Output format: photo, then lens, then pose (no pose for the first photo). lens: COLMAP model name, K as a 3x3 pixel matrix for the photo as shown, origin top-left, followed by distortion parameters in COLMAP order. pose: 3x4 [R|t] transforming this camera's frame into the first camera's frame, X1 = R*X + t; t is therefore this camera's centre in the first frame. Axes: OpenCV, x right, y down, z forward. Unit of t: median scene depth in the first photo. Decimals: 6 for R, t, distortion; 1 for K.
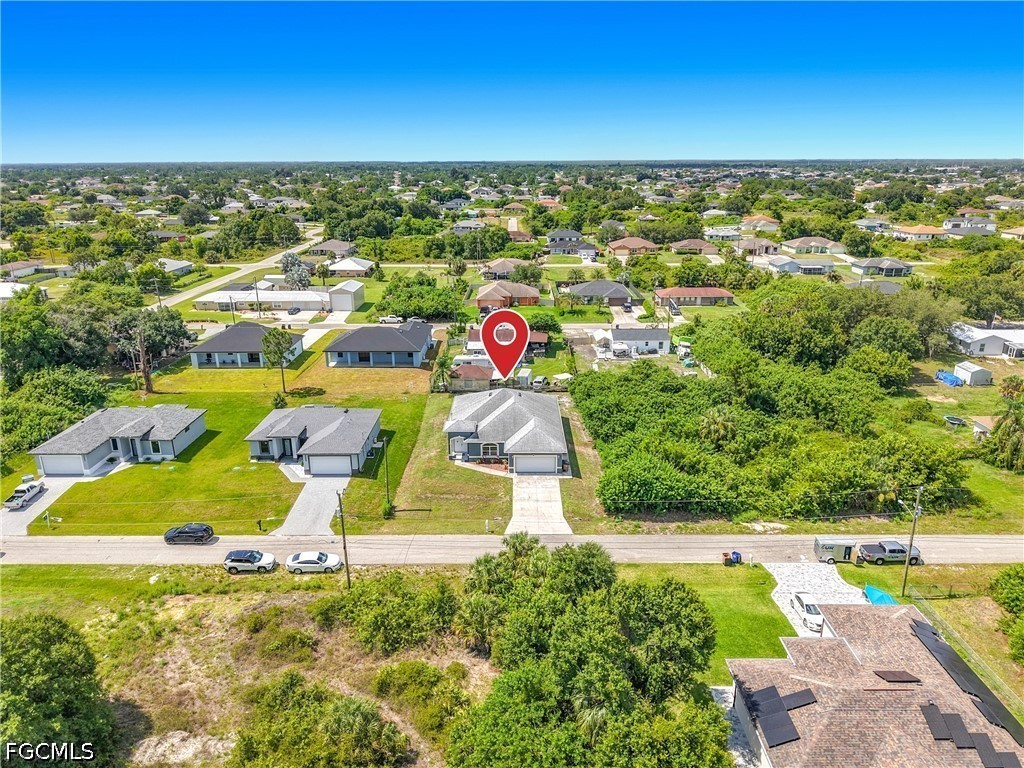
lens RADIAL K [[692.2, 0, 512.0], [0, 692.2, 384.0], [0, 0, 1]] dist [0.062016, -0.109458]
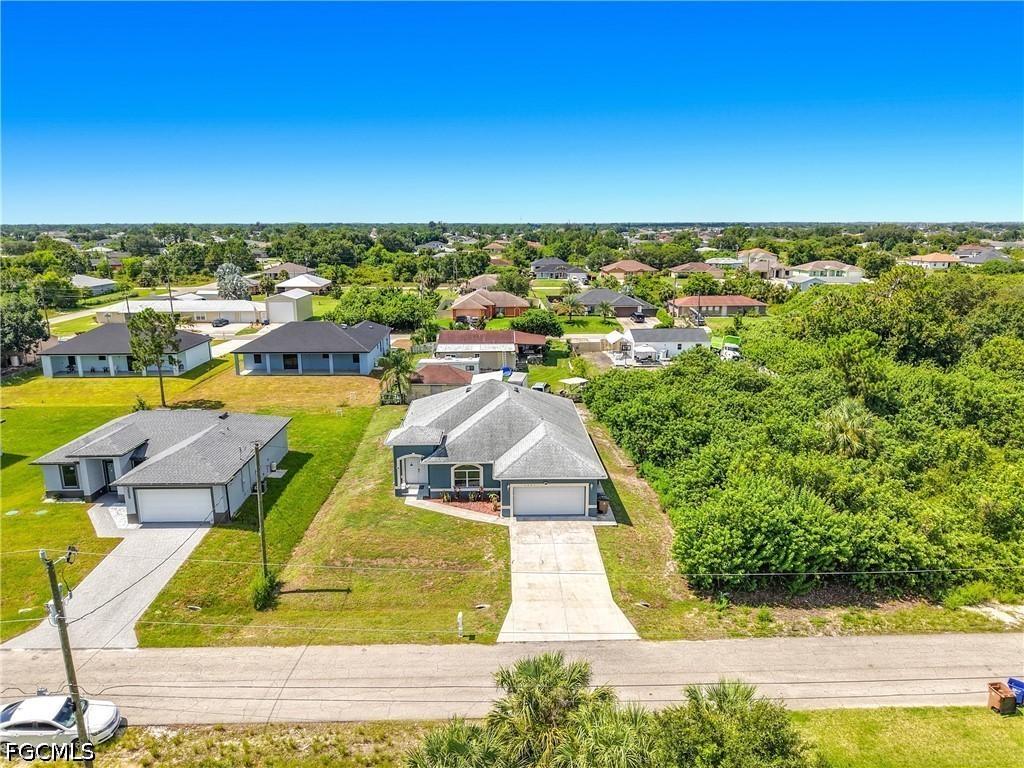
lens RADIAL K [[691.9, 0, 512.0], [0, 691.9, 384.0], [0, 0, 1]] dist [0.021065, -0.031503]
pose [[0.999501, -0.004538, 0.031268, -0.012367], [0.007140, 0.996471, -0.083628, 0.065769], [-0.030779, 0.083809, 0.996006, 0.420264]]
